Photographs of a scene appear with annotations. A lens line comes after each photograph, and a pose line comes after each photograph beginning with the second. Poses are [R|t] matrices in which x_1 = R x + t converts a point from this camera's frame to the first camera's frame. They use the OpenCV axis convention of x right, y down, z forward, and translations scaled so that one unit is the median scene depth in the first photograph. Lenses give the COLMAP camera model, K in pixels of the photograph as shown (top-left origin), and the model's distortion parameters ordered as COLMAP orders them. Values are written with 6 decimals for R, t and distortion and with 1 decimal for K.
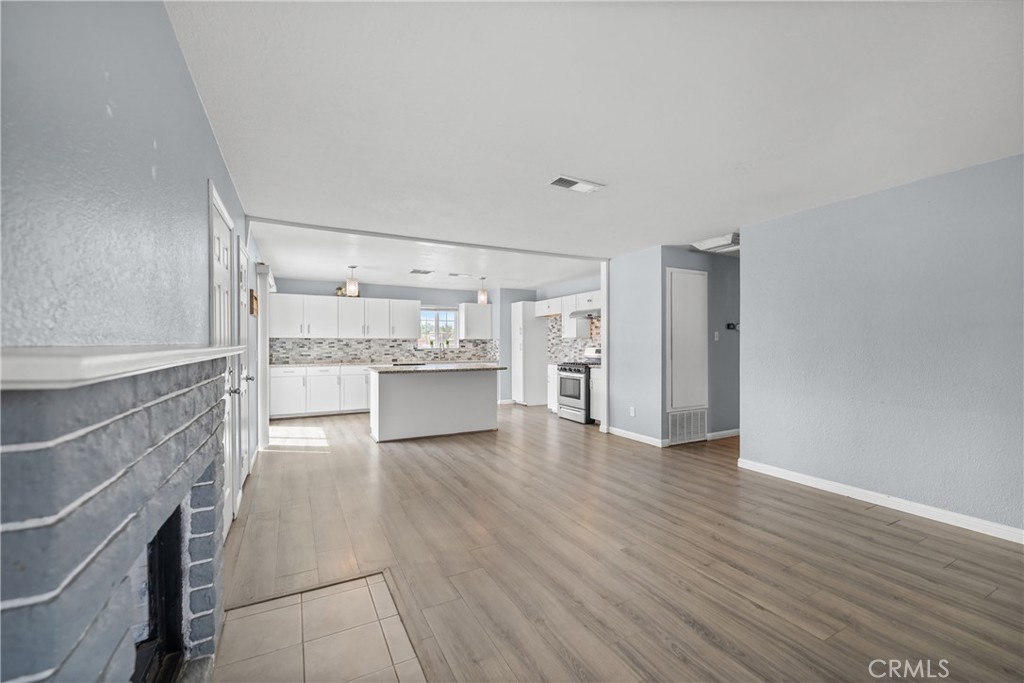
lens RADIAL K [[415.2, 0, 512.7], [0, 415.2, 343.0], [0, 0, 1]] dist [-0.001626, -0.000305]
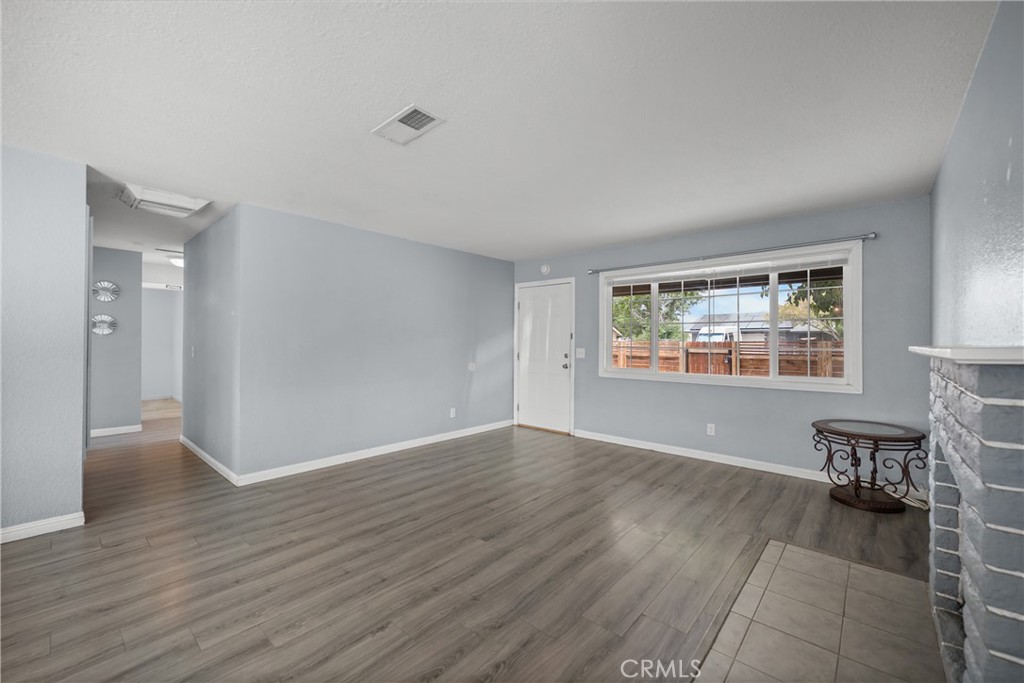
lens RADIAL K [[409.6, 0, 512.3], [0, 409.6, 338.9], [0, 0, 1]] dist [0.002269, -0.000003]
pose [[-0.347817, 0.004792, 0.937550, -0.232664], [-0.006939, 0.999946, -0.007685, 0.000722], [-0.937537, -0.009178, -0.347765, 0.419006]]
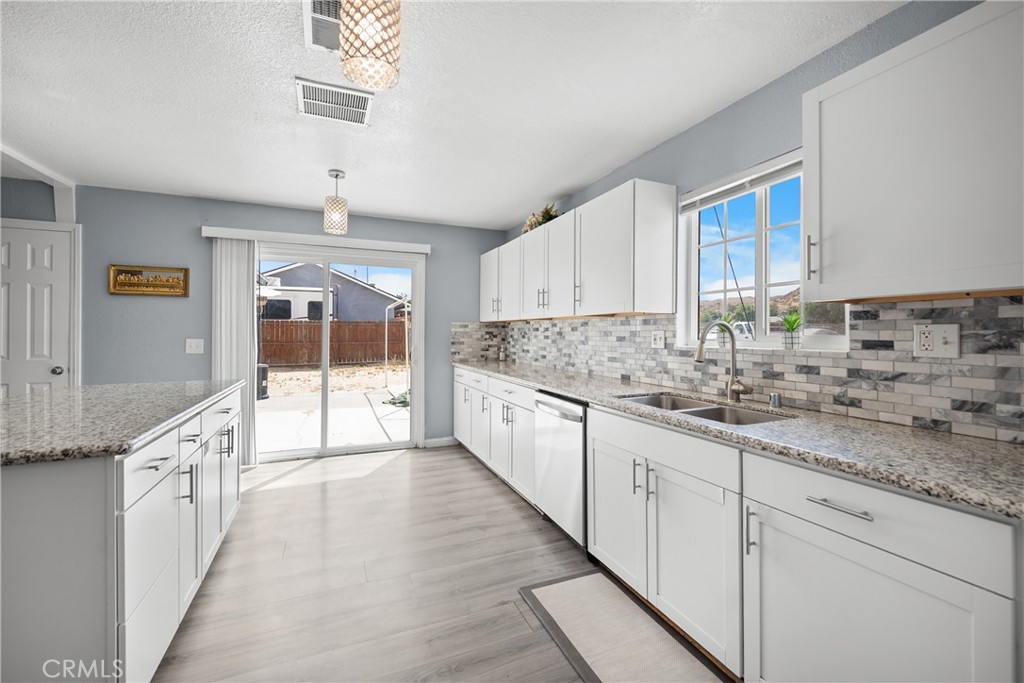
lens RADIAL K [[419.9, 0, 509.7], [0, 419.9, 331.2], [0, 0, 1]] dist [-0.001710, -0.000003]
pose [[-0.075669, -0.002330, -0.997130, 0.075539], [0.000030, 0.999997, -0.002339, 0.003344], [0.997133, -0.000207, -0.075669, 0.996193]]
